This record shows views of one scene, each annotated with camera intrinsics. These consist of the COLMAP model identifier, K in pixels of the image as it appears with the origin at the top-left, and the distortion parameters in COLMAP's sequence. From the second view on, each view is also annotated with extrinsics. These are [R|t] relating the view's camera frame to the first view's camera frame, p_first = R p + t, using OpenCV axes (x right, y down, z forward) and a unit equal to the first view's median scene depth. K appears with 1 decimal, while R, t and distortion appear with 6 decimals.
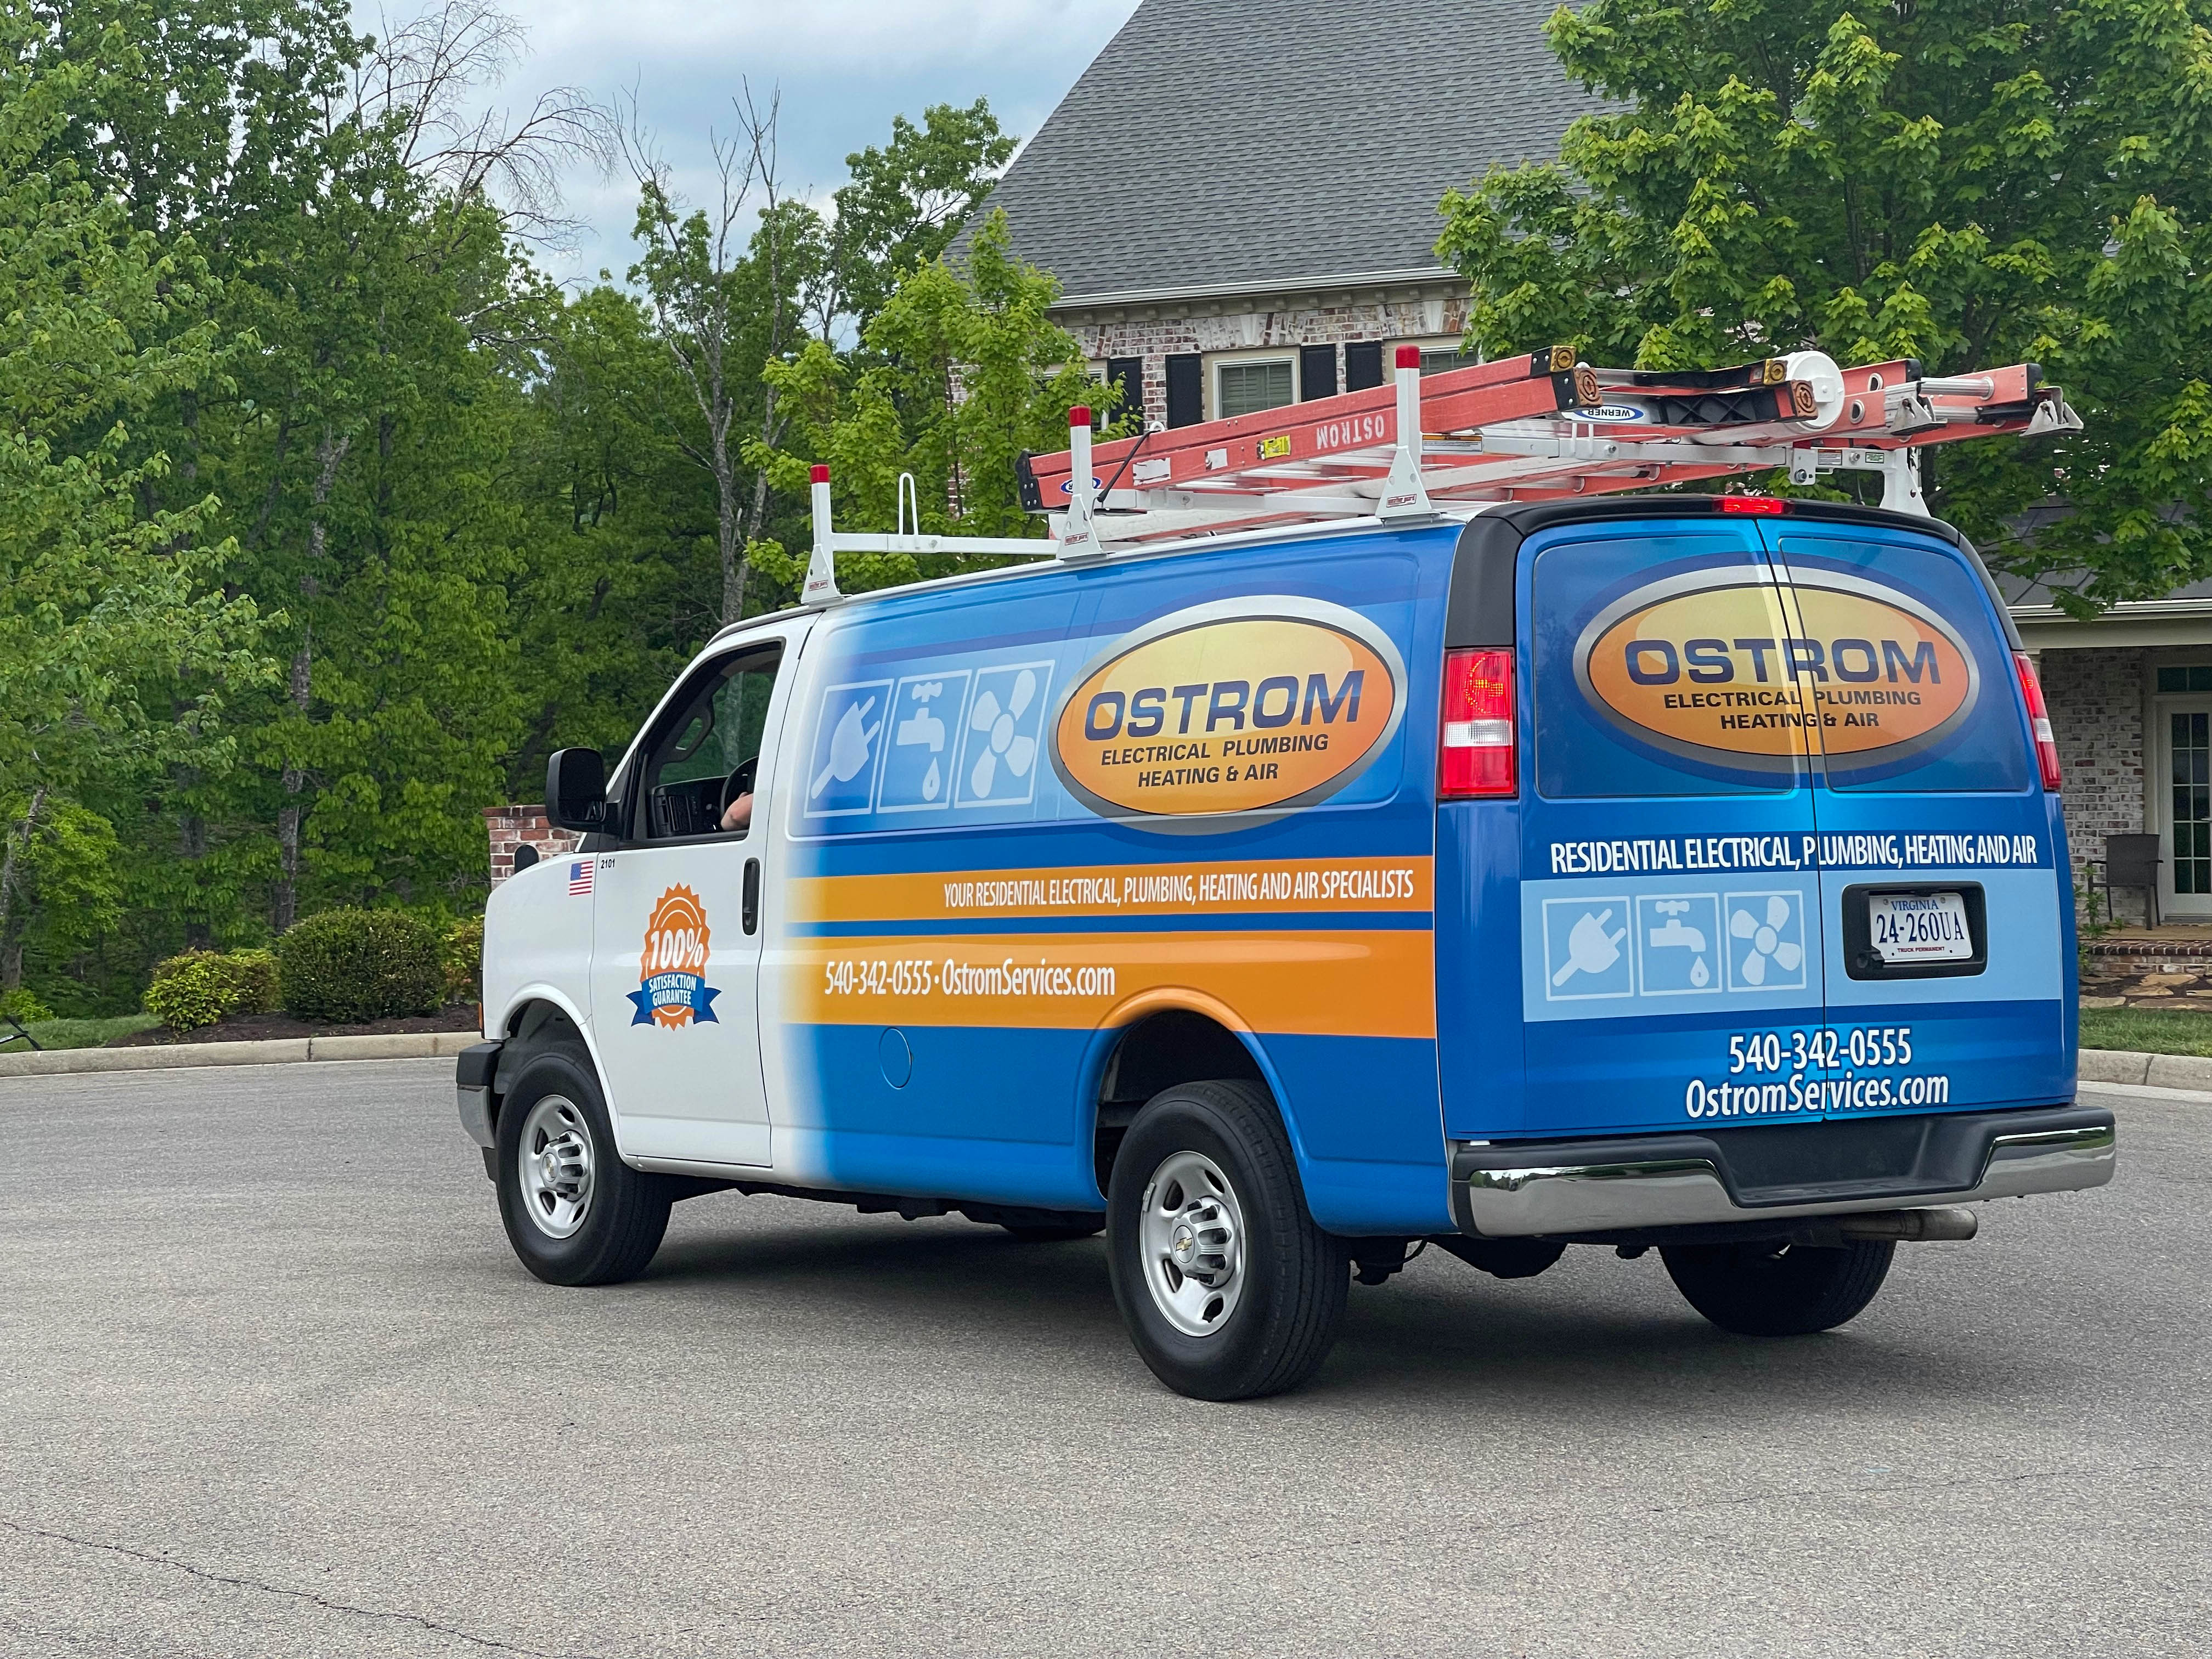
lens RADIAL K [[4140.5, 0, 1106.0], [0, 4140.5, 829.5], [0, 0, 1]] dist [0.041334, 4.740813]
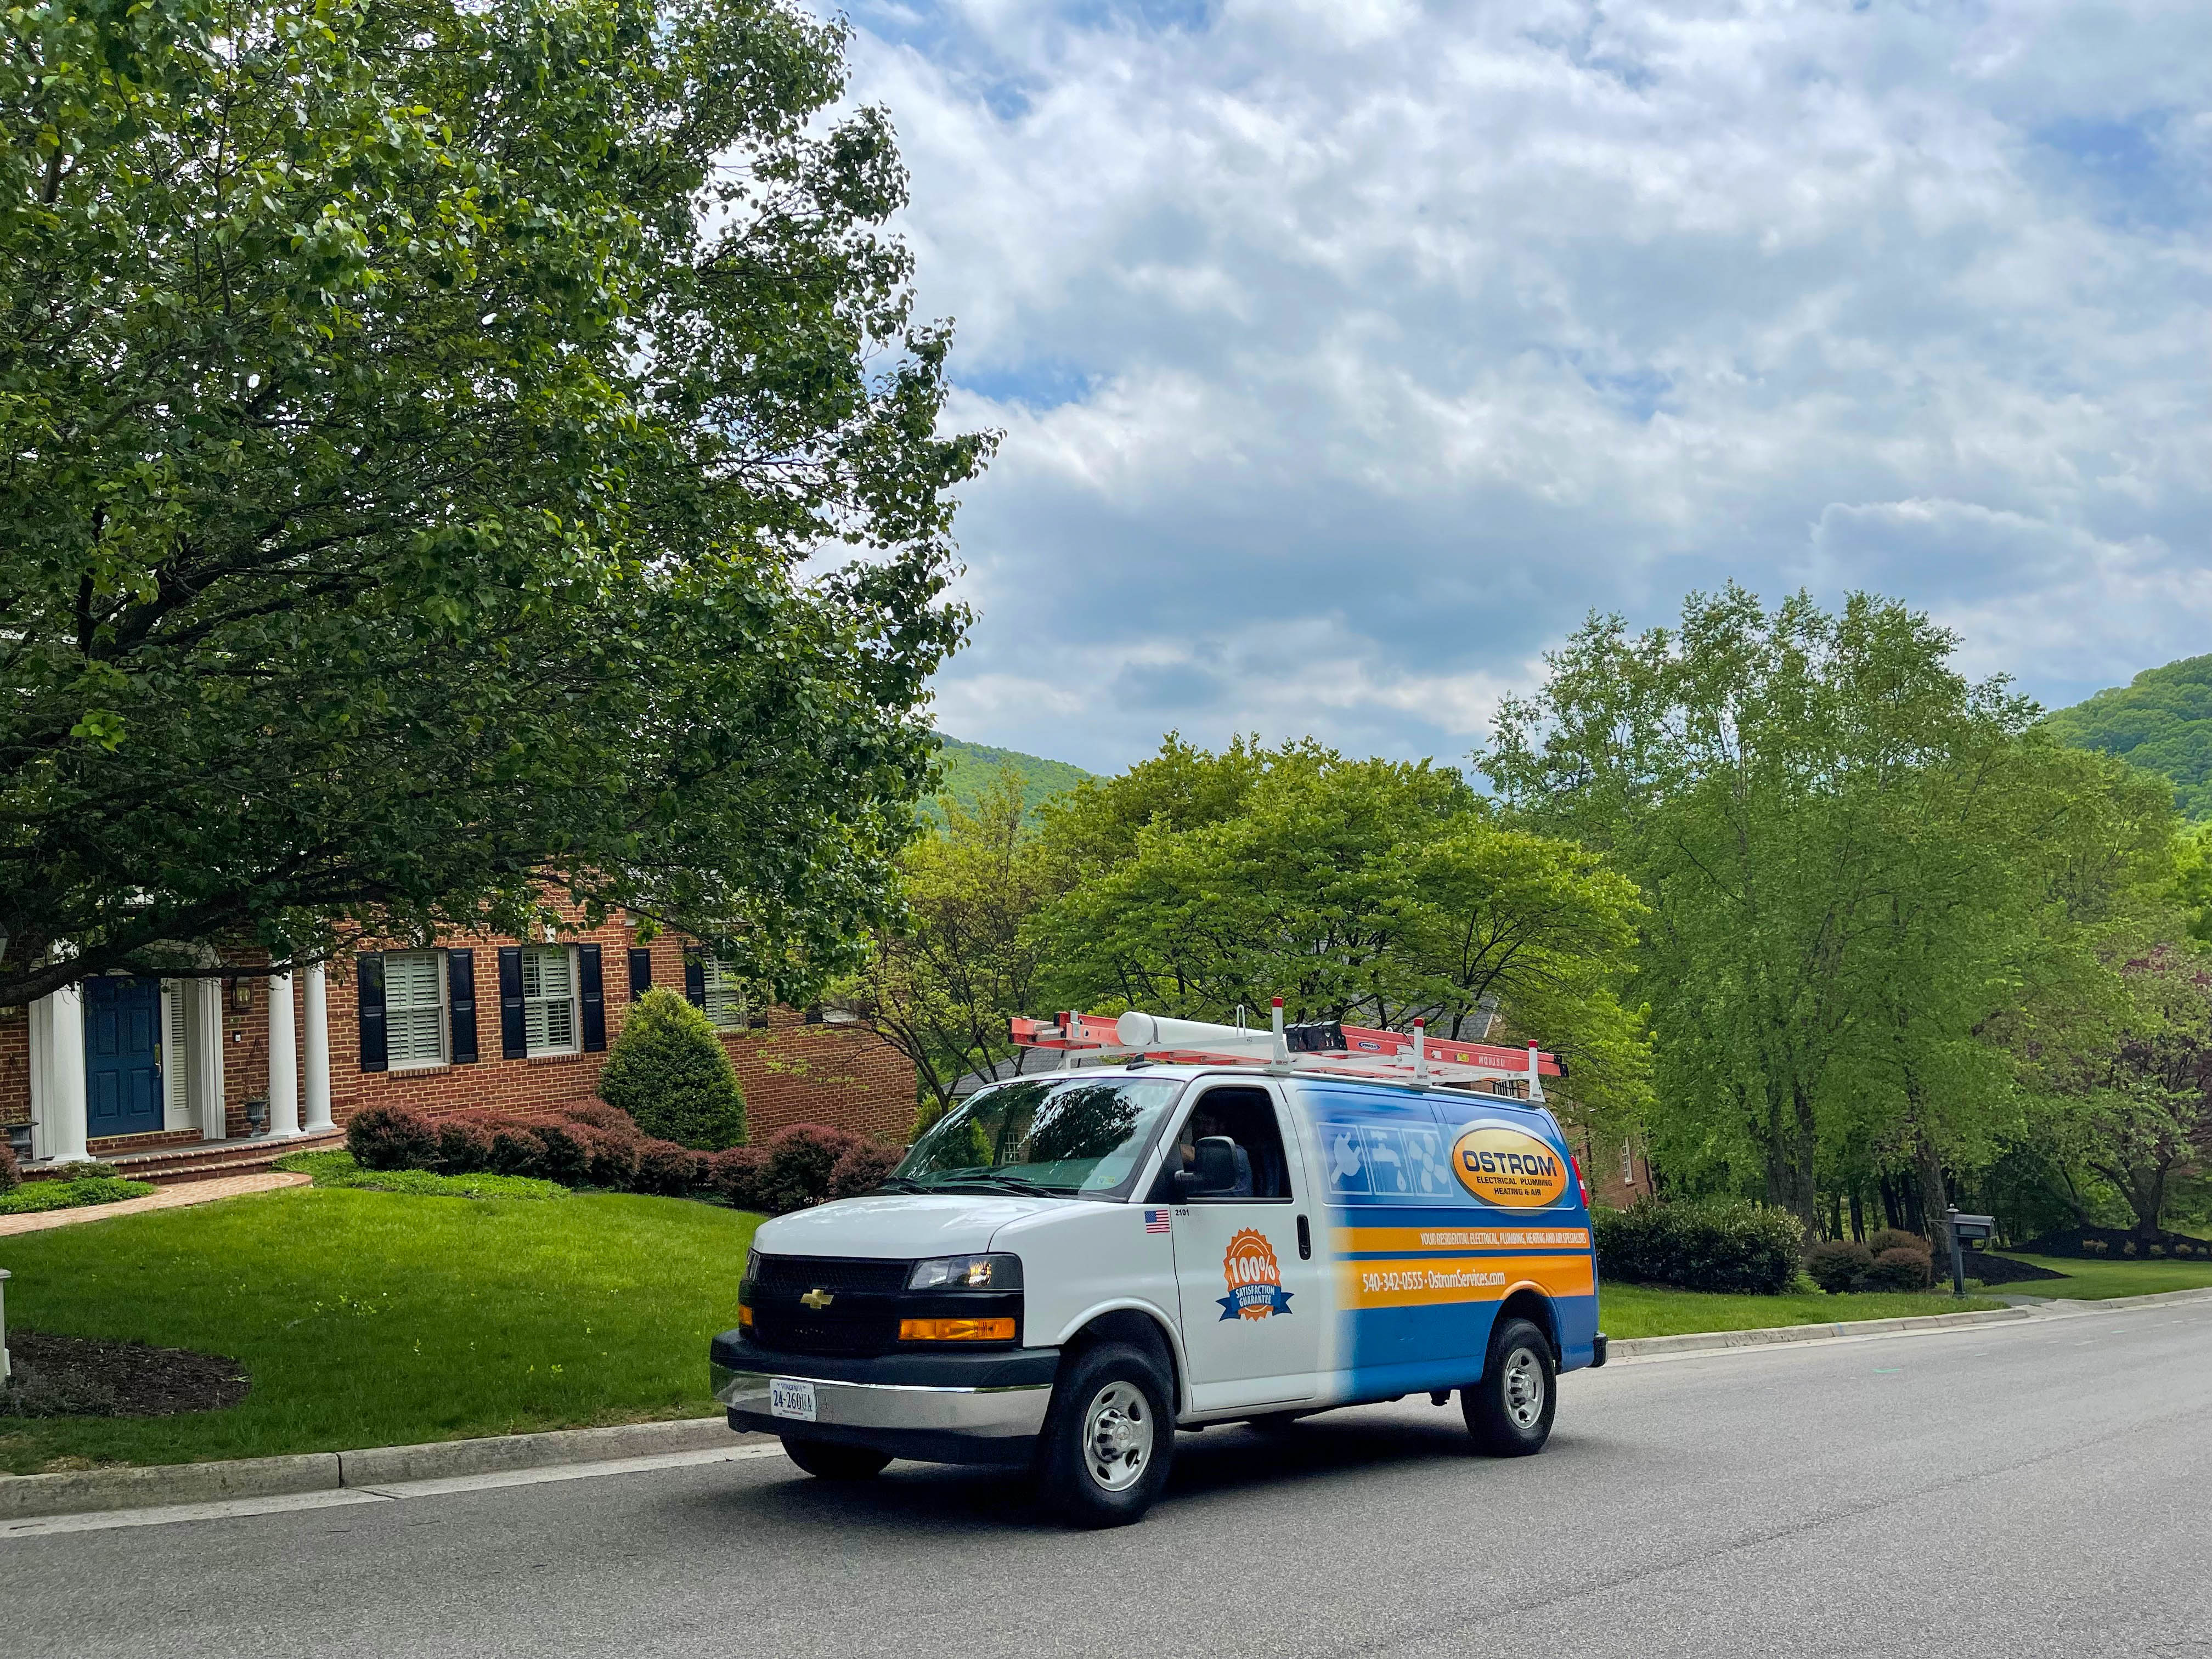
lens RADIAL K [[1700.4, 0, 1107.0], [0, 1700.4, 822.8], [0, 0, 1]] dist [0.084948, -0.109066]
pose [[-0.247360, 0.232697, 0.940566, -0.851996], [-0.021385, 0.969186, -0.245401, 0.027508], [-0.968688, -0.080816, -0.234762, 1.358181]]
